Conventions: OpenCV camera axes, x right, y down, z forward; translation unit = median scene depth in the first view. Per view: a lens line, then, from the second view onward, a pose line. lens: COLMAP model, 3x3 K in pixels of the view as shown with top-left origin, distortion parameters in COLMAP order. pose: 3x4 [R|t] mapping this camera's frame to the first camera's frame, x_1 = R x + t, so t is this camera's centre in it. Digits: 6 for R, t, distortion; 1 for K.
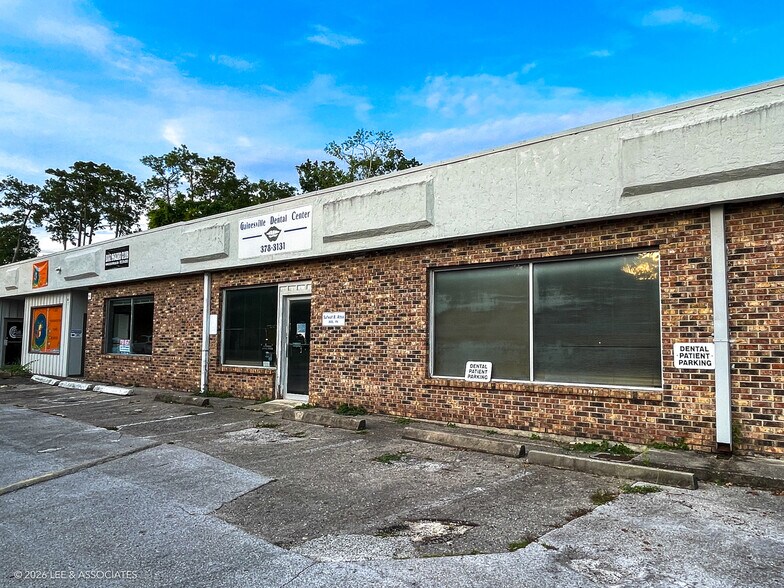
lens RADIAL K [[604.2, 0, 396.2], [0, 604.2, 286.9], [0, 0, 1]] dist [0.002570, -0.009711]
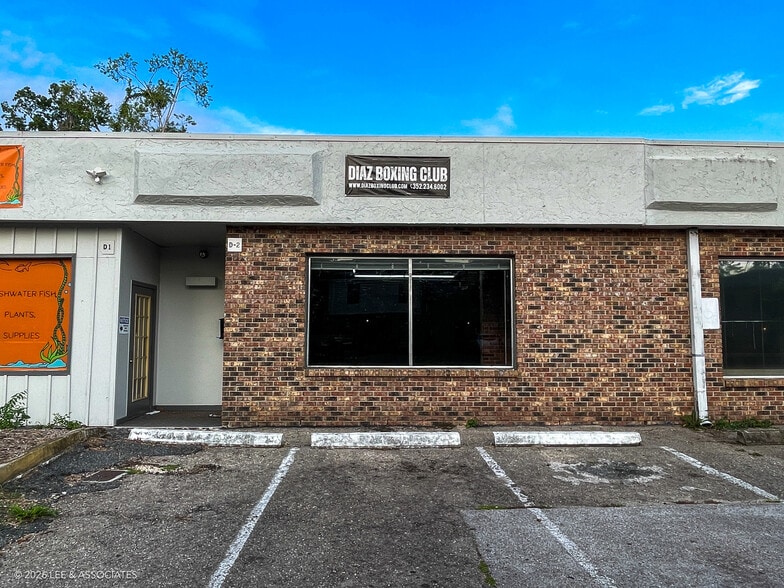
lens RADIAL K [[486.2, 0, 392.0], [0, 486.2, 294.0], [0, 0, 1]] dist [0.003069, -0.000659]
pose [[0.736955, 0.042353, 0.674613, -0.806971], [-0.057231, 0.998361, -0.000159, 0.055317], [-0.673514, -0.038492, 0.738171, 0.770251]]
